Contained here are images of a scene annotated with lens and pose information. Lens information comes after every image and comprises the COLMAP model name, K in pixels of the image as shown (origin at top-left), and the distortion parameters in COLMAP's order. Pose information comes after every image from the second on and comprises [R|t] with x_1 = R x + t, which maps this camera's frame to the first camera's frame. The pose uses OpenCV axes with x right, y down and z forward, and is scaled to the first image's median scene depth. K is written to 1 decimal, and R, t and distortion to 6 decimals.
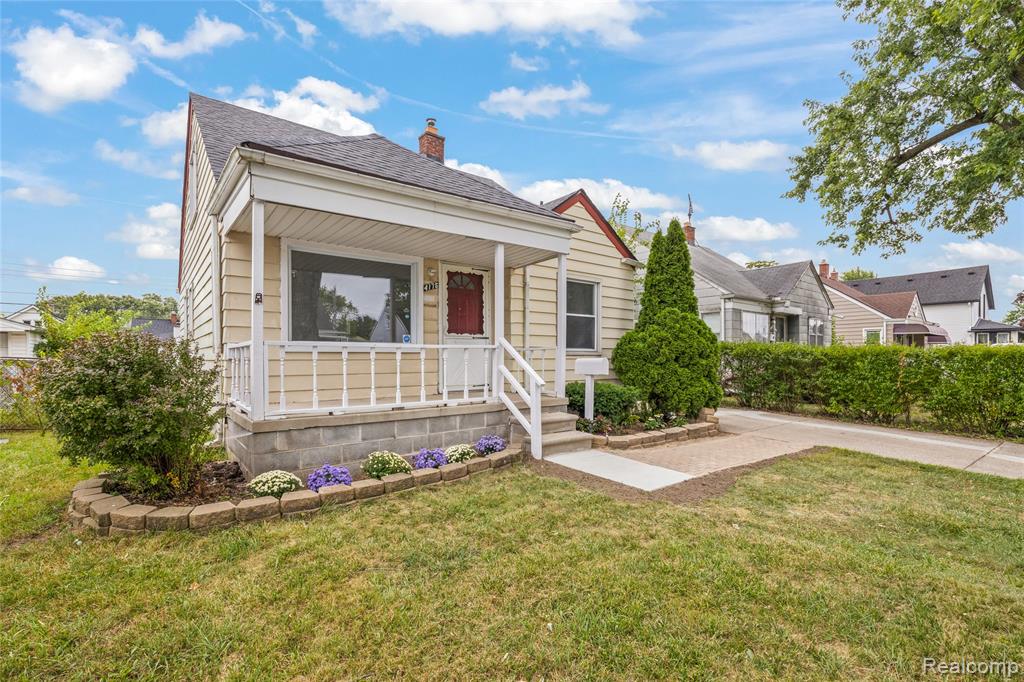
lens RADIAL K [[463.7, 0, 493.6], [0, 463.7, 354.0], [0, 0, 1]] dist [0.000952, -0.000016]
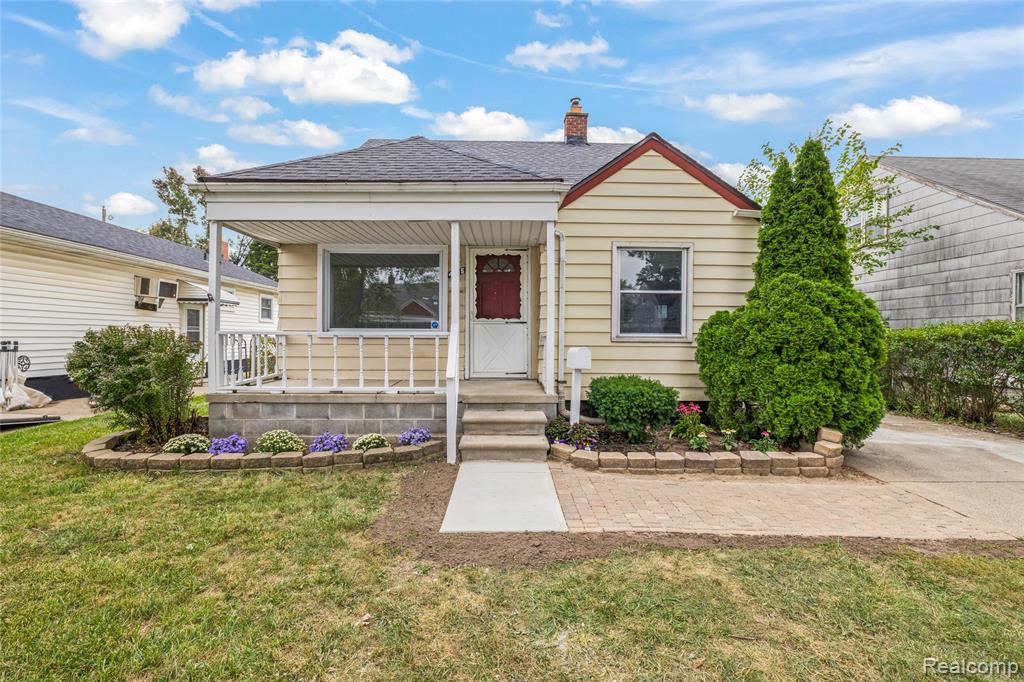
lens RADIAL K [[432.3, 0, 510.0], [0, 432.3, 332.1], [0, 0, 1]] dist [0.000531, 0.000149]
pose [[0.808708, 0.000838, -0.588210, 0.556155], [-0.003082, 0.999991, -0.002813, -0.015065], [0.588202, 0.004087, 0.808703, 0.336172]]
